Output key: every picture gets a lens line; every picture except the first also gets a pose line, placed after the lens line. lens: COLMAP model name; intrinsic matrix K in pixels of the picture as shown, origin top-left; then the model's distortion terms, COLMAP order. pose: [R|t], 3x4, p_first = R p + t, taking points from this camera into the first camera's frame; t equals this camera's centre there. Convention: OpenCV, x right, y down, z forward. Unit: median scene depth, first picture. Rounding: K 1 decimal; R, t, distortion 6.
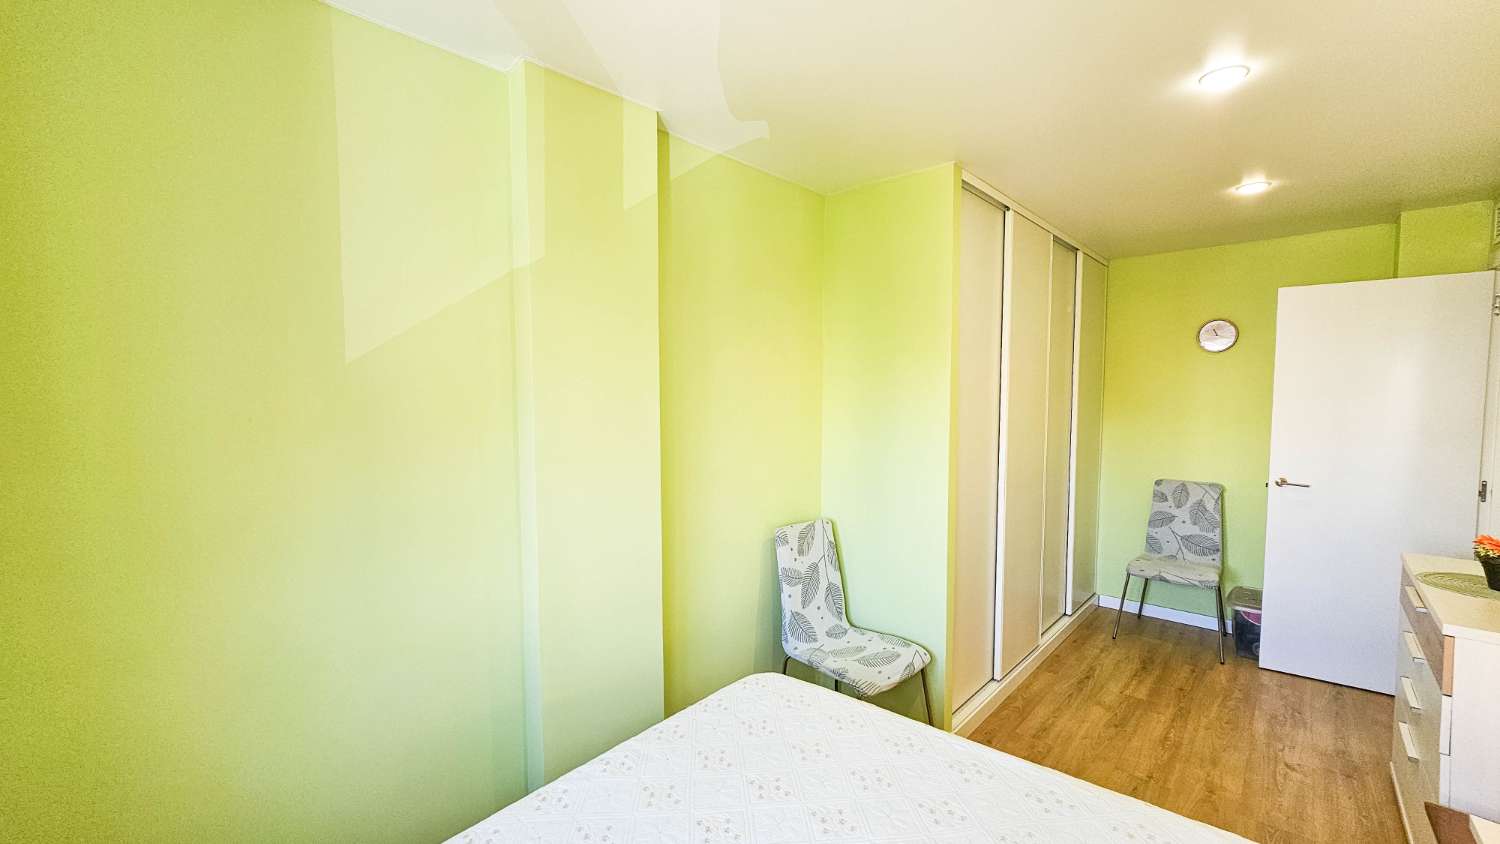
lens RADIAL K [[621.3, 0, 744.6], [0, 621.3, 424.2], [0, 0, 1]] dist [-0.003766, 0.007311]
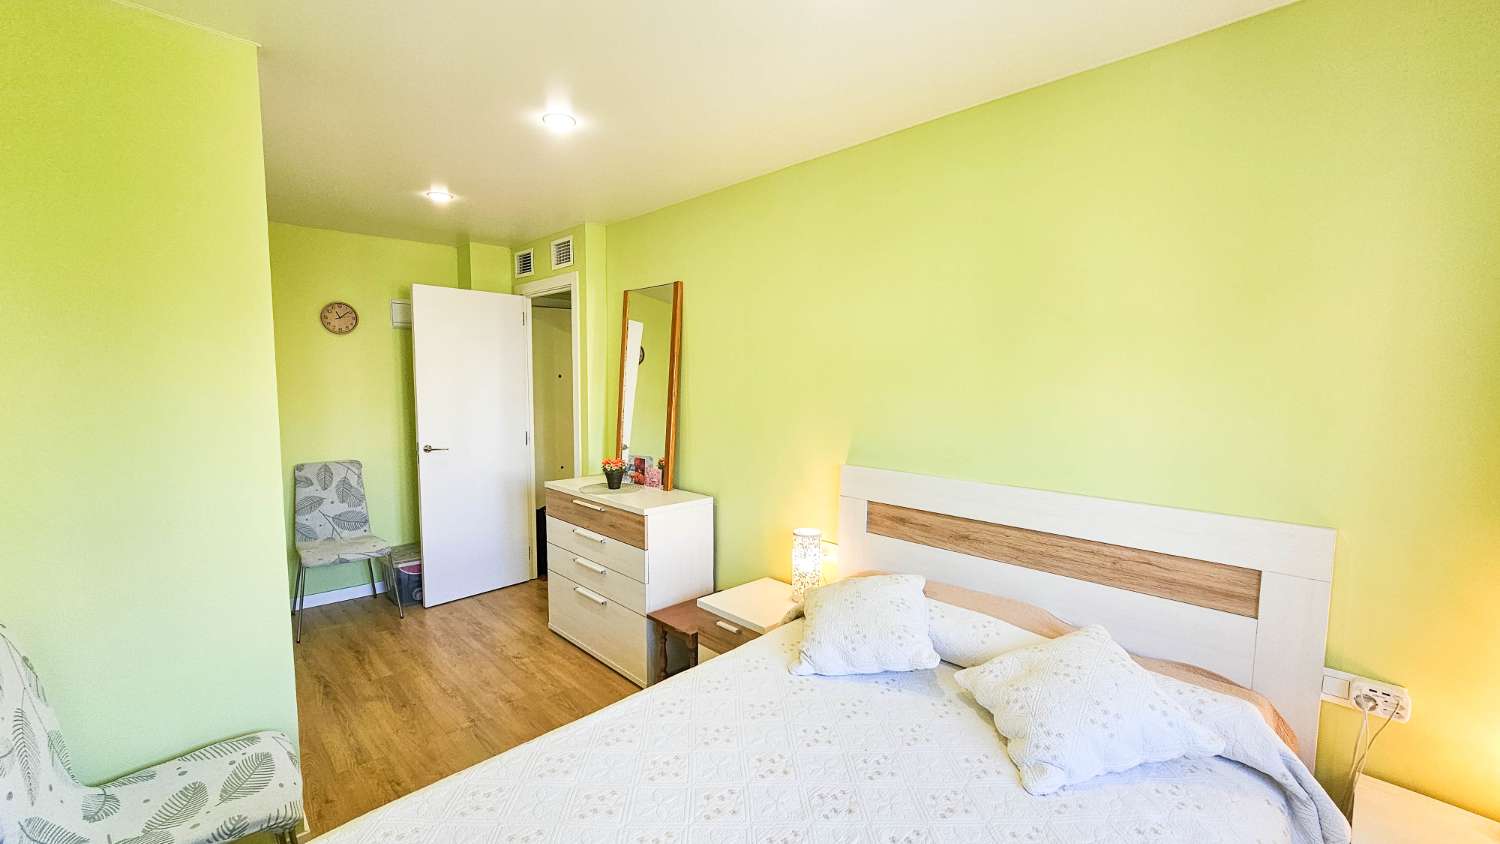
lens RADIAL K [[621.3, 0, 743.7], [0, 621.3, 421.8], [0, 0, 1]] dist [-0.003766, 0.007311]
pose [[0.072870, -0.072934, 0.994671, -0.268102], [0.047022, 0.996465, 0.069621, -0.012199], [-0.996232, 0.041698, 0.076042, 0.297247]]
